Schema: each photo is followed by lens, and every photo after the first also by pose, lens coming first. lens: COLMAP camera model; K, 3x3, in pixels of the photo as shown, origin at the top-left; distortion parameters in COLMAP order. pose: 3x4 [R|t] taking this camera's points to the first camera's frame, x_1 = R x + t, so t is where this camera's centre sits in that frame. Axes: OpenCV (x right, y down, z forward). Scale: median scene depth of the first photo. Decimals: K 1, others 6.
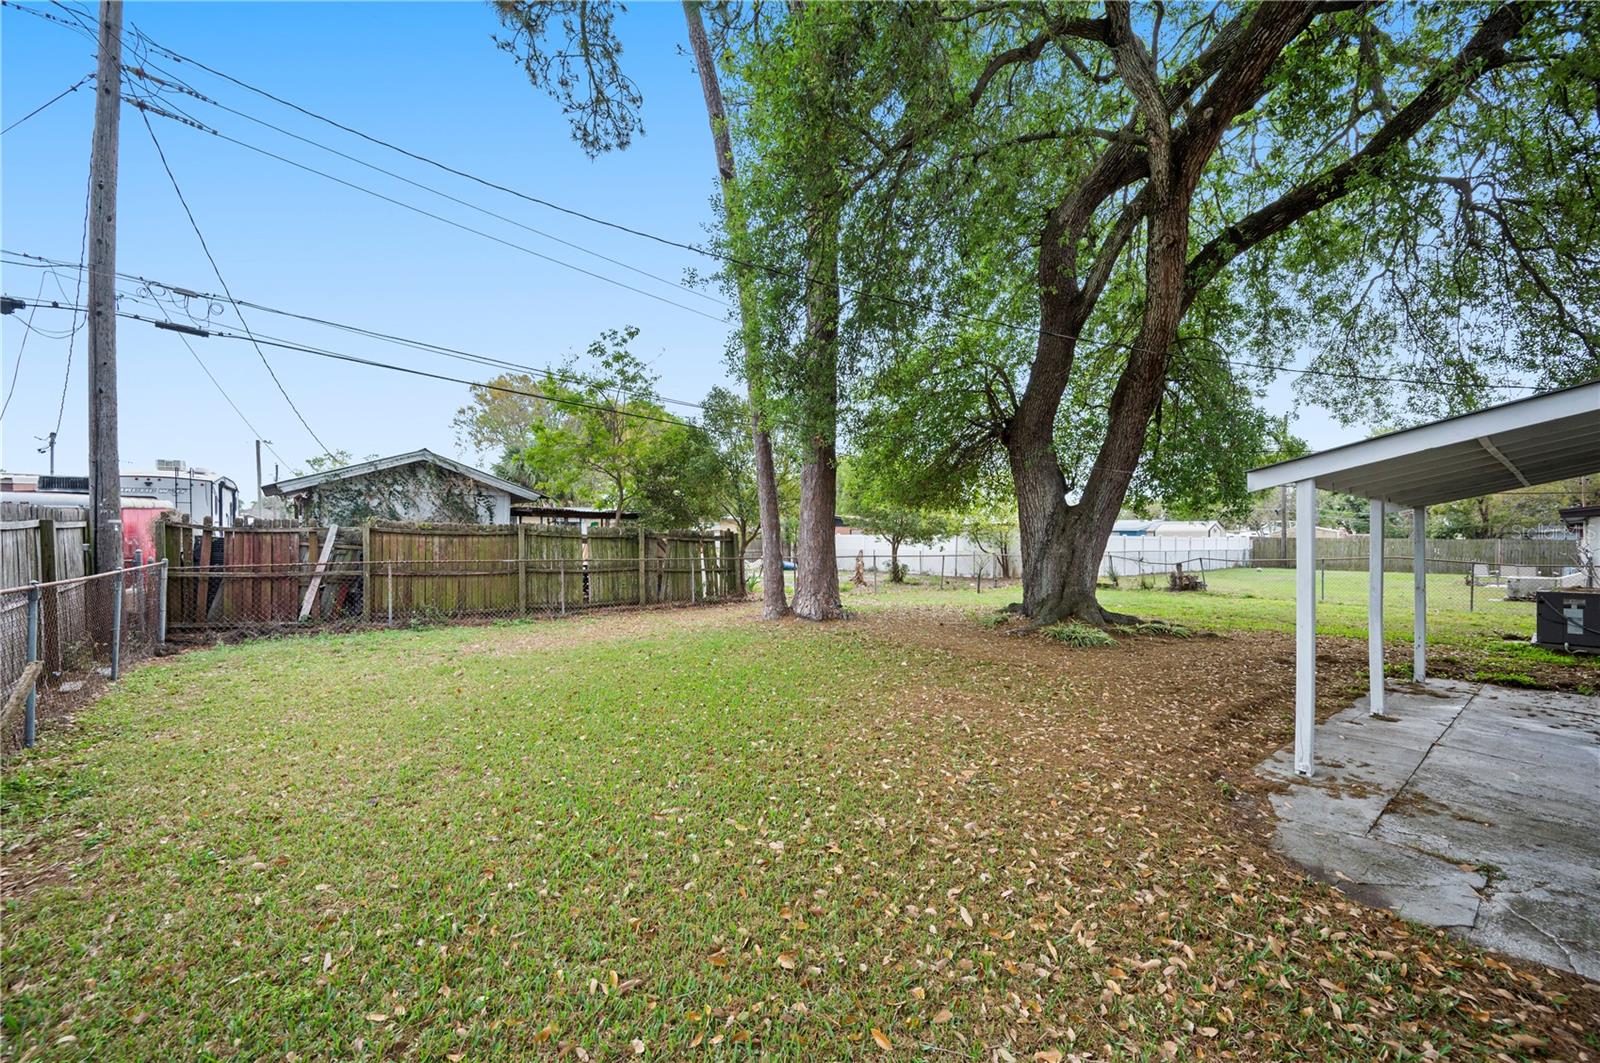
lens RADIAL K [[634.7, 0, 804.4], [0, 634.7, 535.5], [0, 0, 1]] dist [-0.000265, -0.000811]
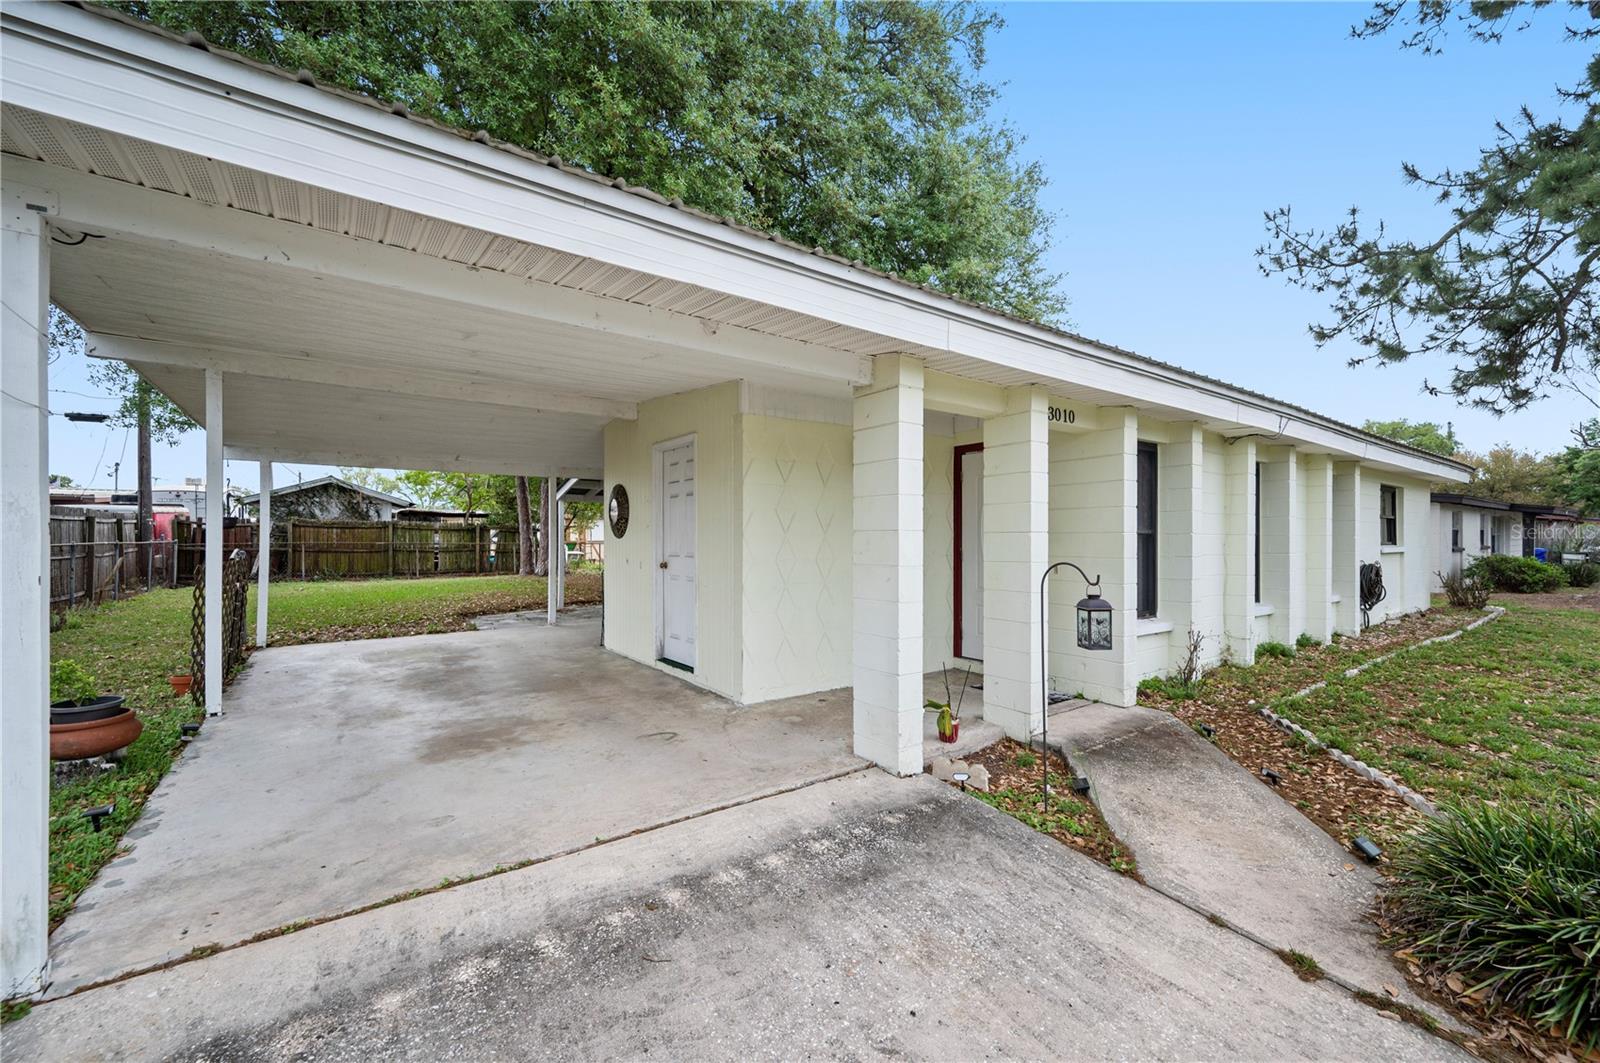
lens RADIAL K [[634.7, 0, 793.8], [0, 634.7, 529.2], [0, 0, 1]] dist [-0.000265, -0.000811]
pose [[0.998979, -0.005370, -0.044862, 0.734557], [0.004943, 0.999941, -0.009624, 0.026544], [0.044911, 0.009392, 0.998947, -0.646563]]
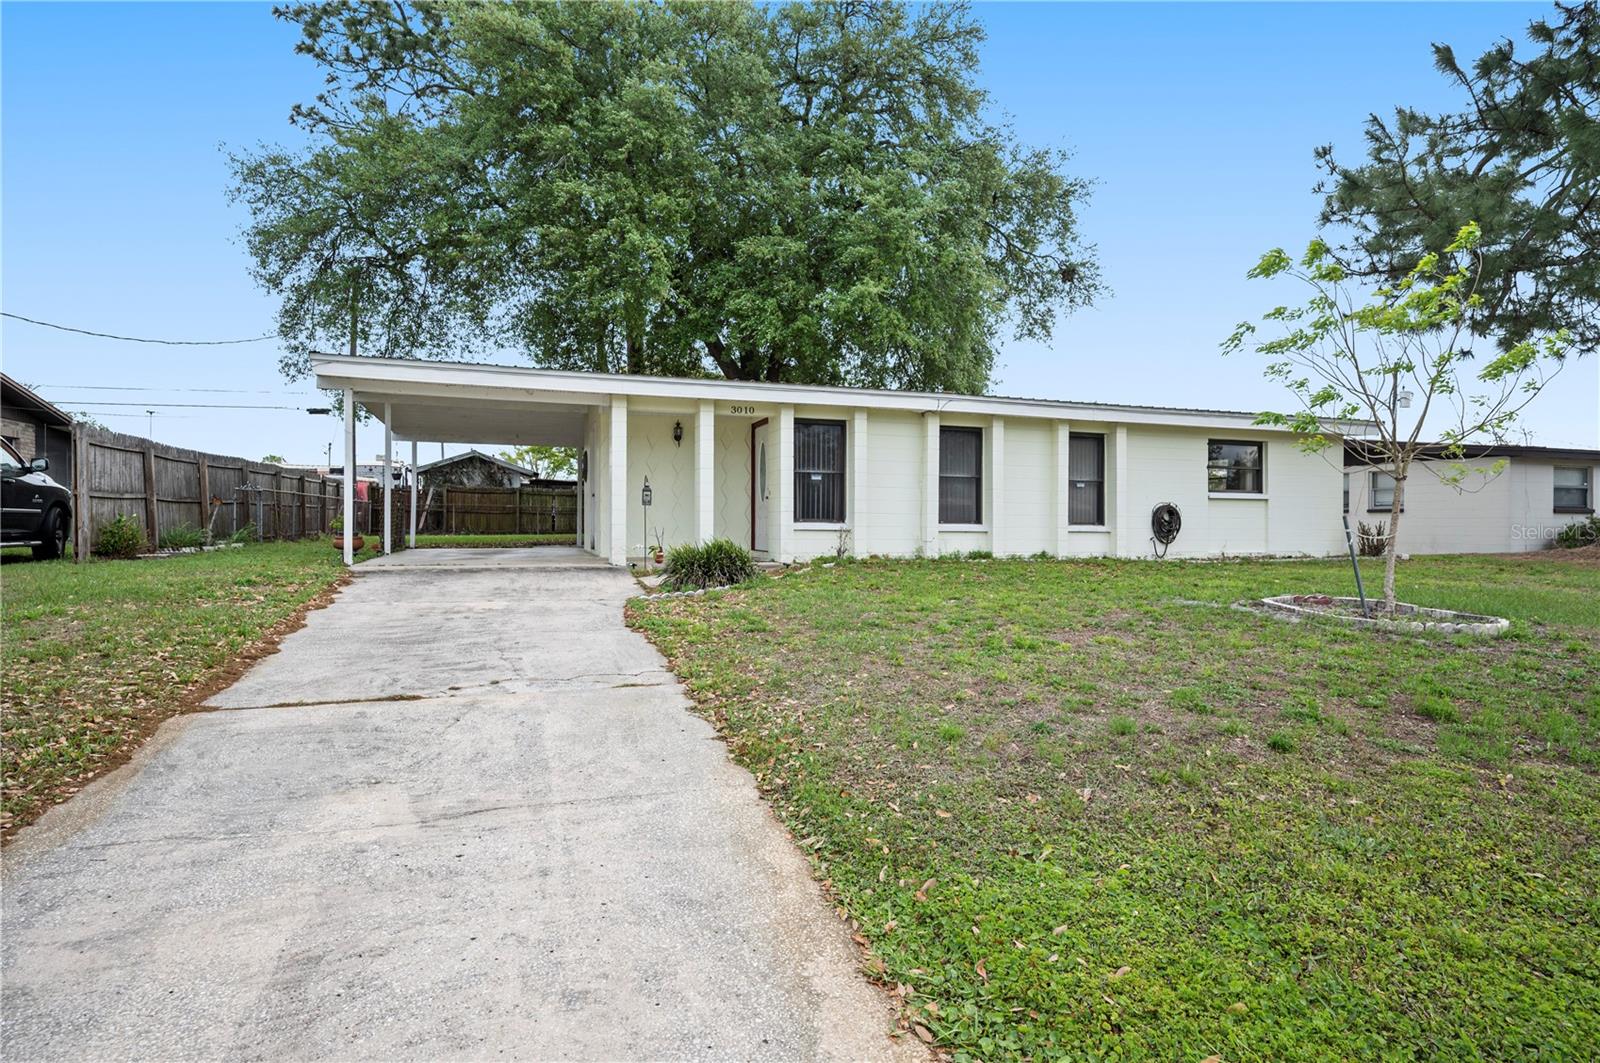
lens RADIAL K [[841.4, 0, 802.3], [0, 841.4, 521.7], [0, 0, 1]] dist [0.005588, 0.001267]
pose [[0.942696, 0.002543, -0.333642, 1.350682], [-0.002745, 0.999996, -0.000134, 0.092382], [0.333641, 0.001042, 0.942700, -1.238125]]
